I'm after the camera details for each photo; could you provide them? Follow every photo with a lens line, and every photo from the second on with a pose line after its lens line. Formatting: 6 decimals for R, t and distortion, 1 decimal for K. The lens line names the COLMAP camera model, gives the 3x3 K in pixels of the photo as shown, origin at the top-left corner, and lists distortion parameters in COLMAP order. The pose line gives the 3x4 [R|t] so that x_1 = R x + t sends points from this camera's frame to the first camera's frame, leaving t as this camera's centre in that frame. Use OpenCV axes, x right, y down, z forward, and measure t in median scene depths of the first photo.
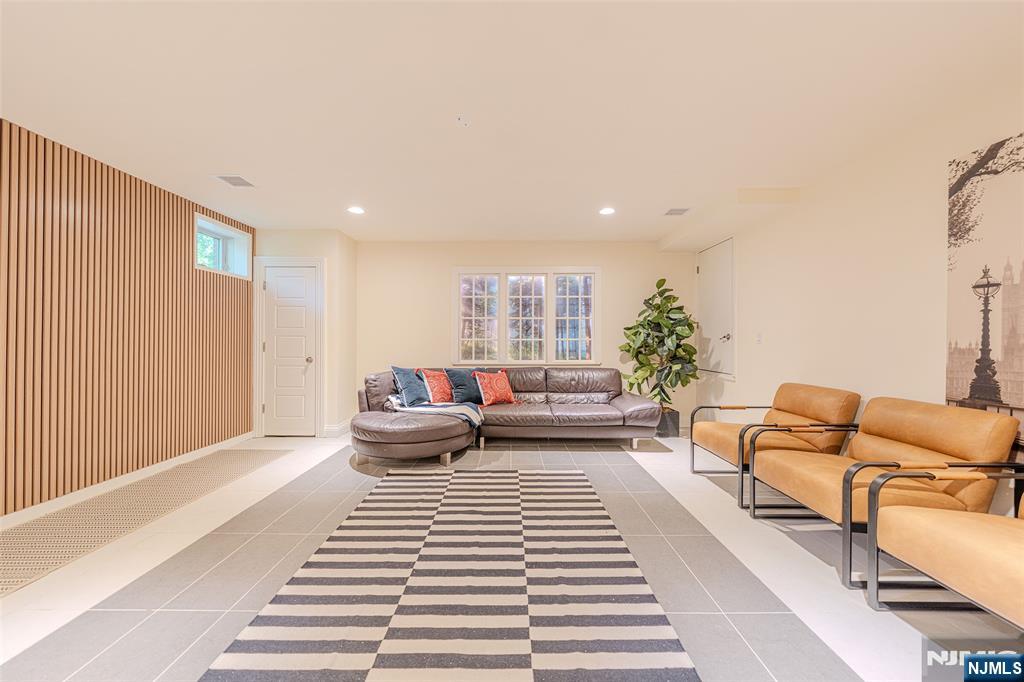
lens RADIAL K [[353.9, 0, 511.6], [0, 353.9, 339.4], [0, 0, 1]] dist [-0.003027, 0.000130]
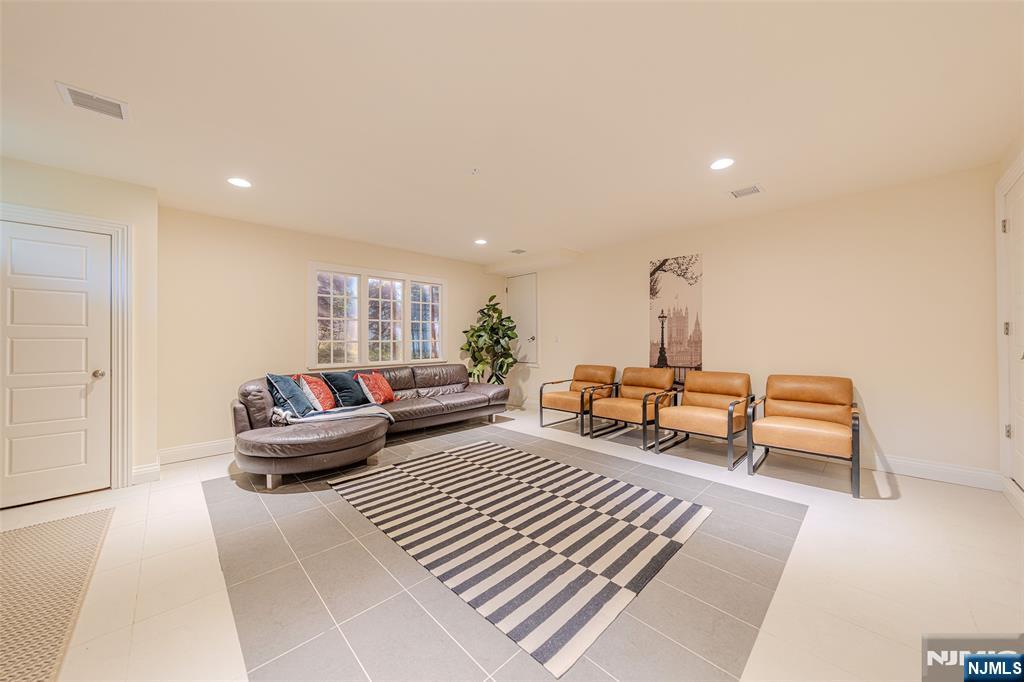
lens RADIAL K [[353.9, 0, 509.1], [0, 353.9, 339.6], [0, 0, 1]] dist [-0.003027, 0.000130]
pose [[0.719544, -0.004372, 0.694433, -0.630181], [0.006350, 0.999980, -0.000285, -0.002268], [-0.694418, 0.004615, 0.719557, -0.008075]]
